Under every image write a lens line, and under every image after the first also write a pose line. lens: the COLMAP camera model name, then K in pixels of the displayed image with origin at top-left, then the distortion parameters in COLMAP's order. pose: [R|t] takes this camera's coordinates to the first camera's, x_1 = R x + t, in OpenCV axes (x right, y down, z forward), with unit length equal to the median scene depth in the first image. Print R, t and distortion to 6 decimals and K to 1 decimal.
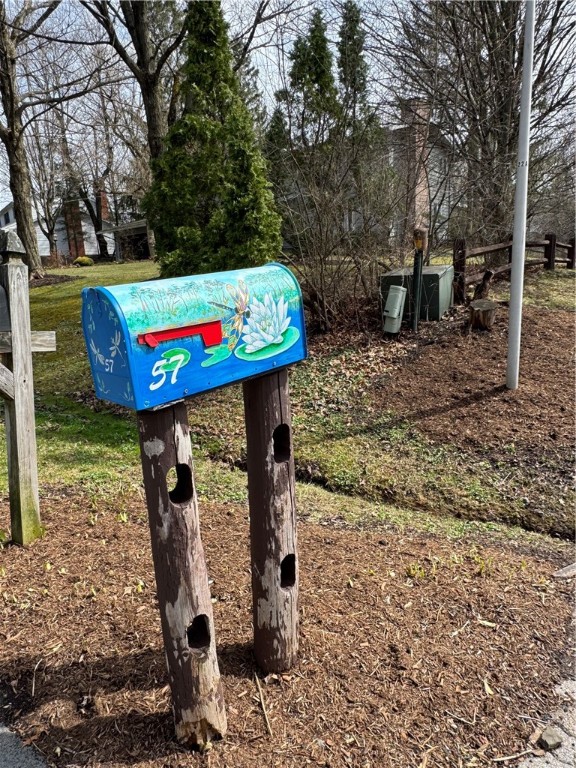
lens RADIAL K [[511.8, 0, 290.6], [0, 511.8, 384.6], [0, 0, 1]] dist [-0.000112, 0.001484]
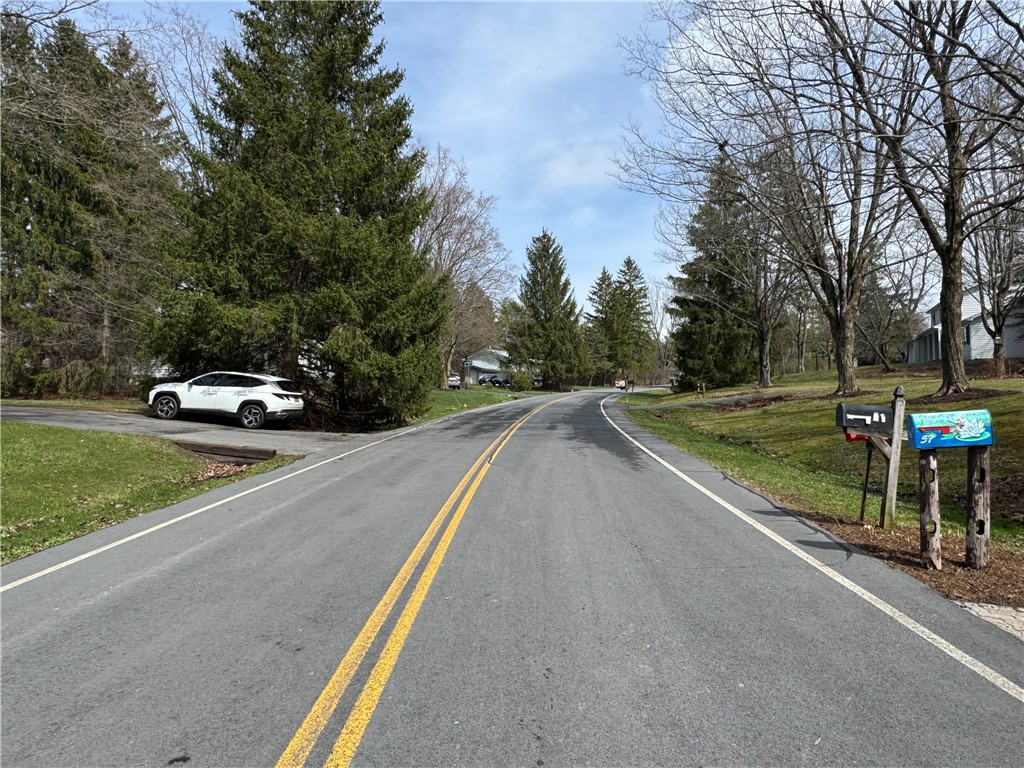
lens RADIAL K [[682.4, 0, 513.8], [0, 682.4, 388.0], [0, 0, 1]] dist [-0.000112, 0.001484]
pose [[0.496382, 0.030212, -0.867578, 1.186382], [-0.200078, 0.976470, -0.080469, 0.285754], [0.844733, 0.213527, 0.490747, -1.862172]]
